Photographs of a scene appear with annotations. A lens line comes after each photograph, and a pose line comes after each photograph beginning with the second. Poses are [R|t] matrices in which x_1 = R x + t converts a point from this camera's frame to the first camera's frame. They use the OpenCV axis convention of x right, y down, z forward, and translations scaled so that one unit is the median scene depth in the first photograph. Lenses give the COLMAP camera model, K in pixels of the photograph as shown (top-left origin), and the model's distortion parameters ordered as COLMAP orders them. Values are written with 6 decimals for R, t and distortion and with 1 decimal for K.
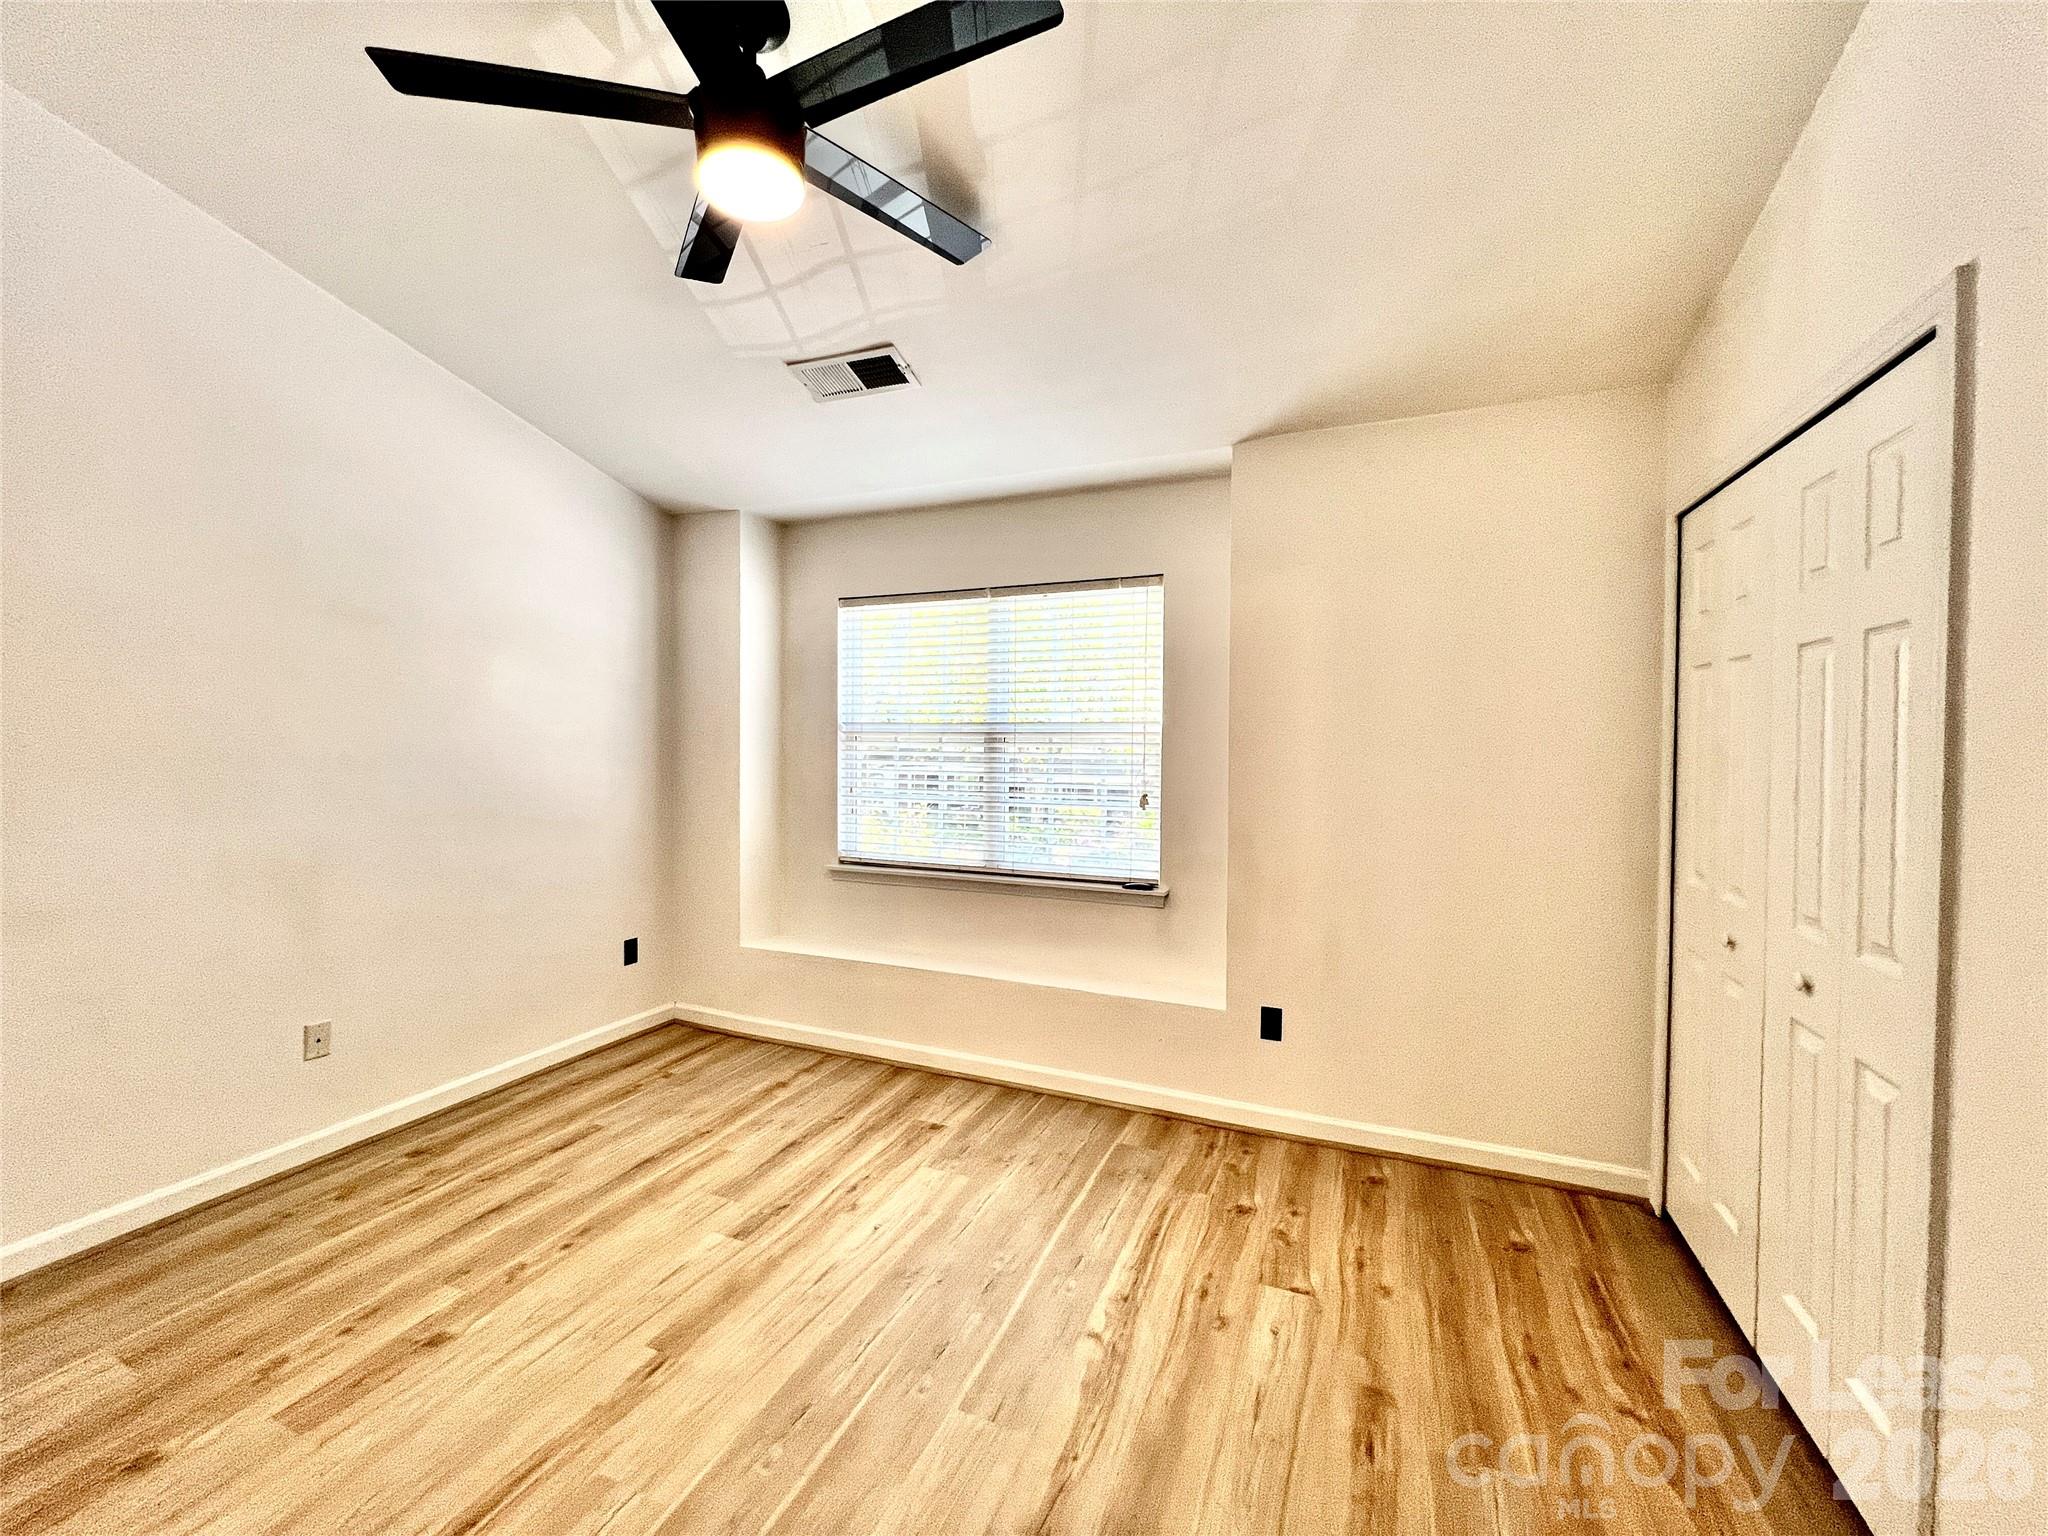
lens RADIAL K [[814.5, 0, 1024.0], [0, 814.5, 768.0], [0, 0, 1]] dist [0.000240, 0.000105]
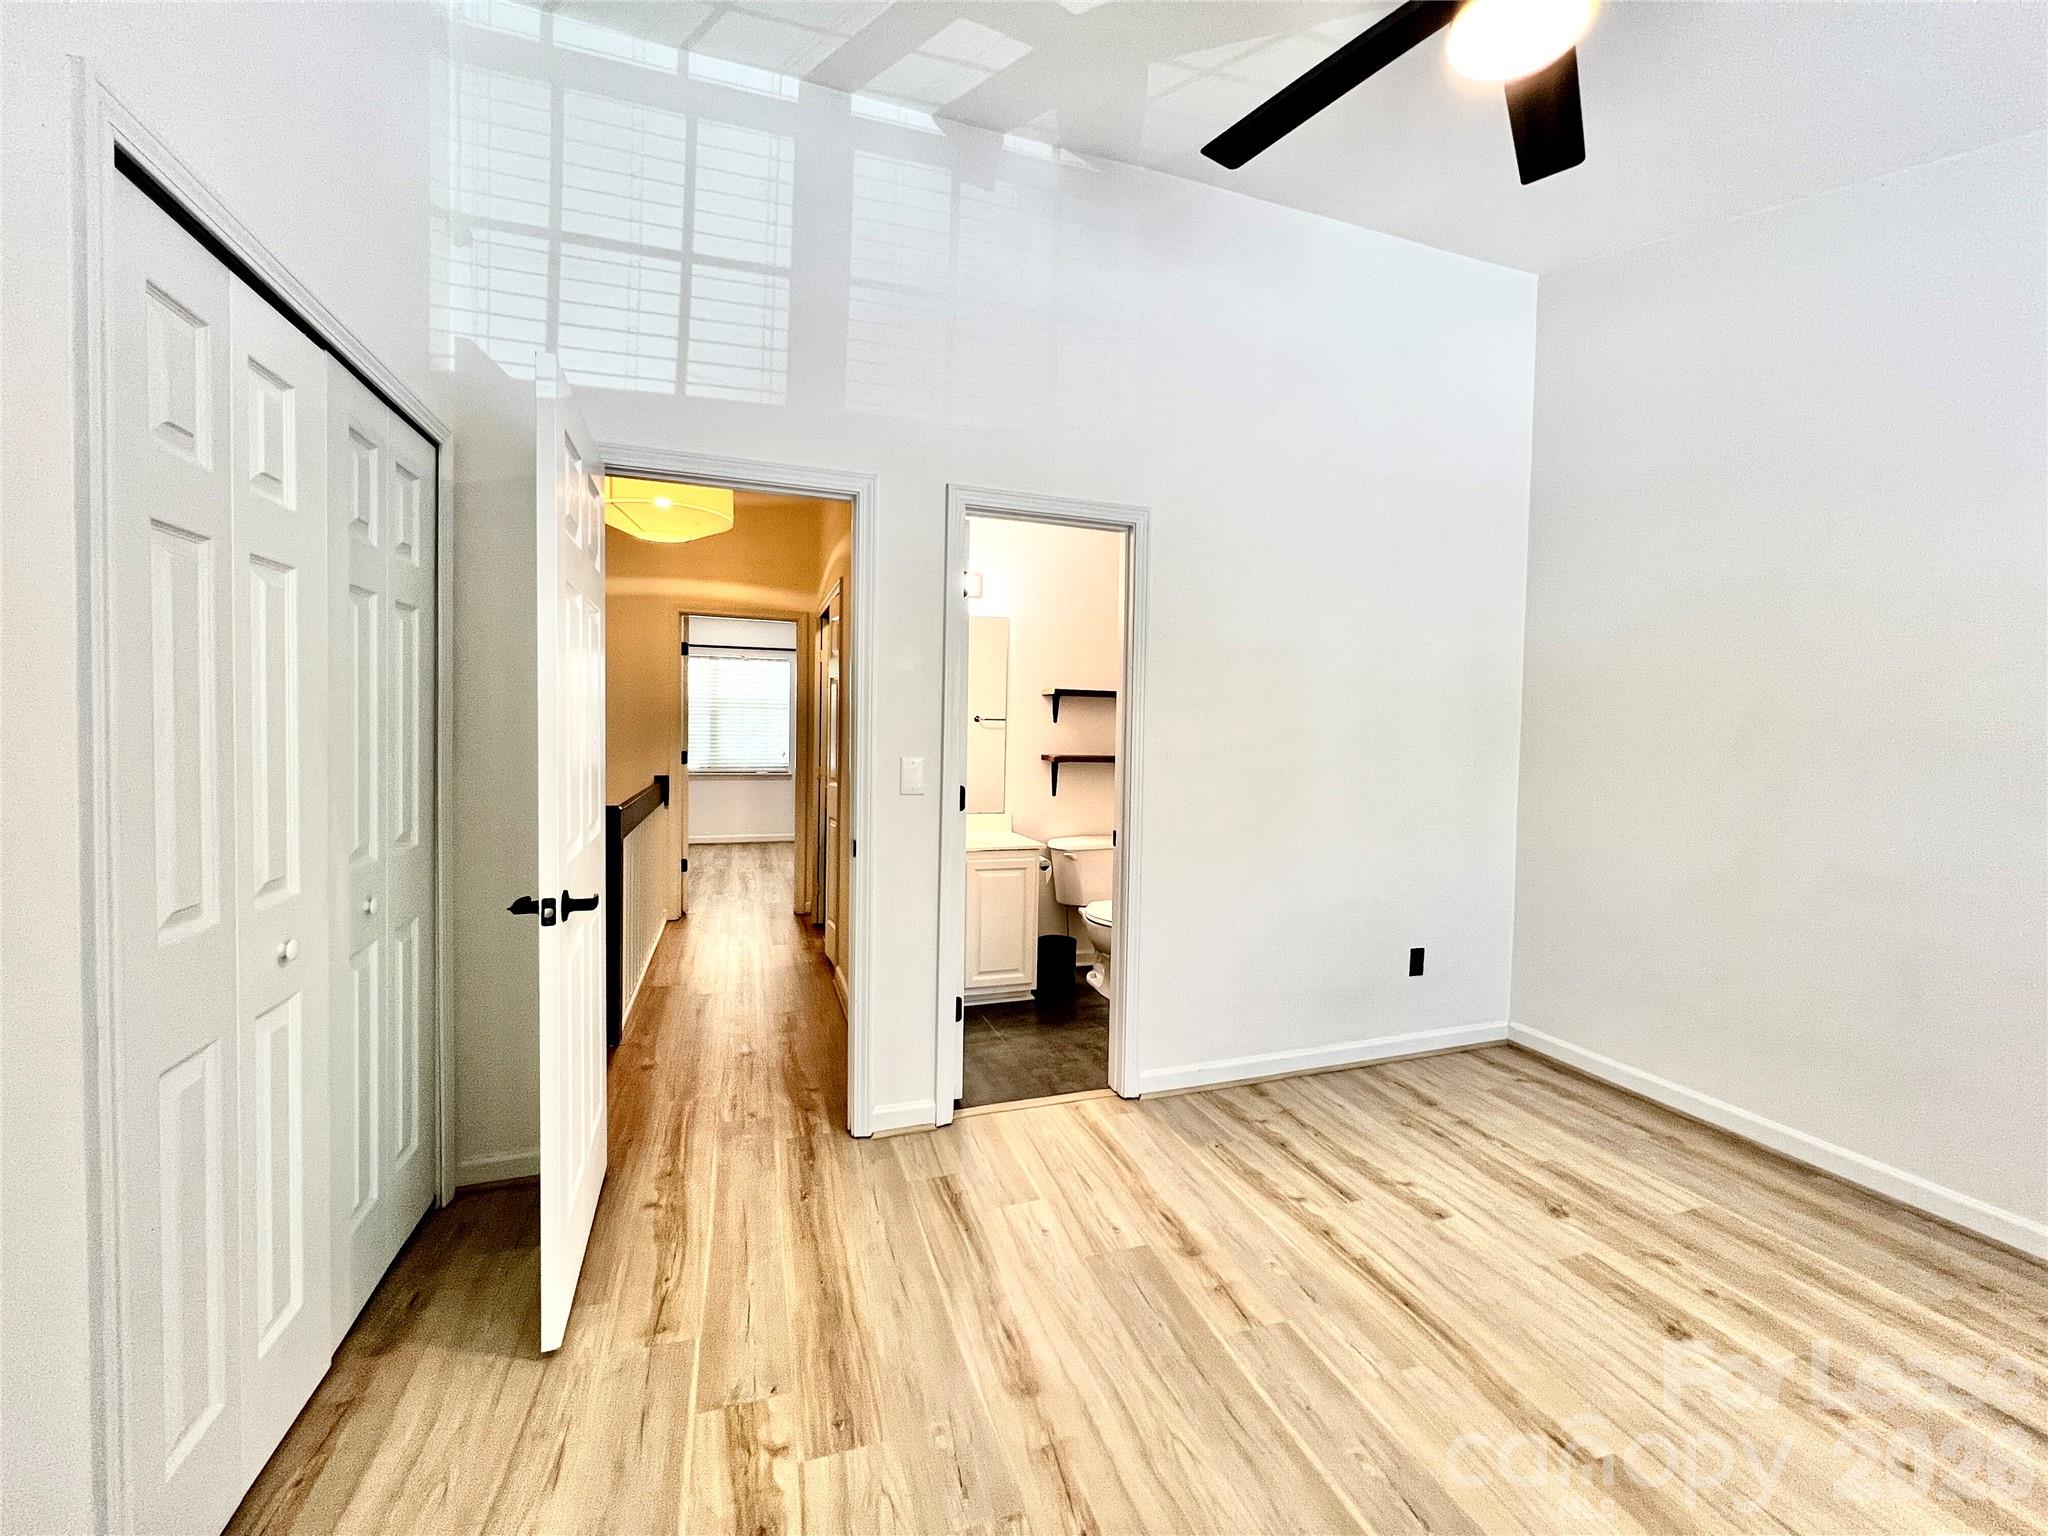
lens RADIAL K [[814.5, 0, 1024.0], [0, 814.5, 768.0], [0, 0, 1]] dist [0.000240, 0.000105]
pose [[-0.748535, 0.008748, -0.663038, 0.533343], [-0.044248, 0.997025, 0.063108, -0.002332], [0.661617, 0.076577, -0.745921, 1.207878]]
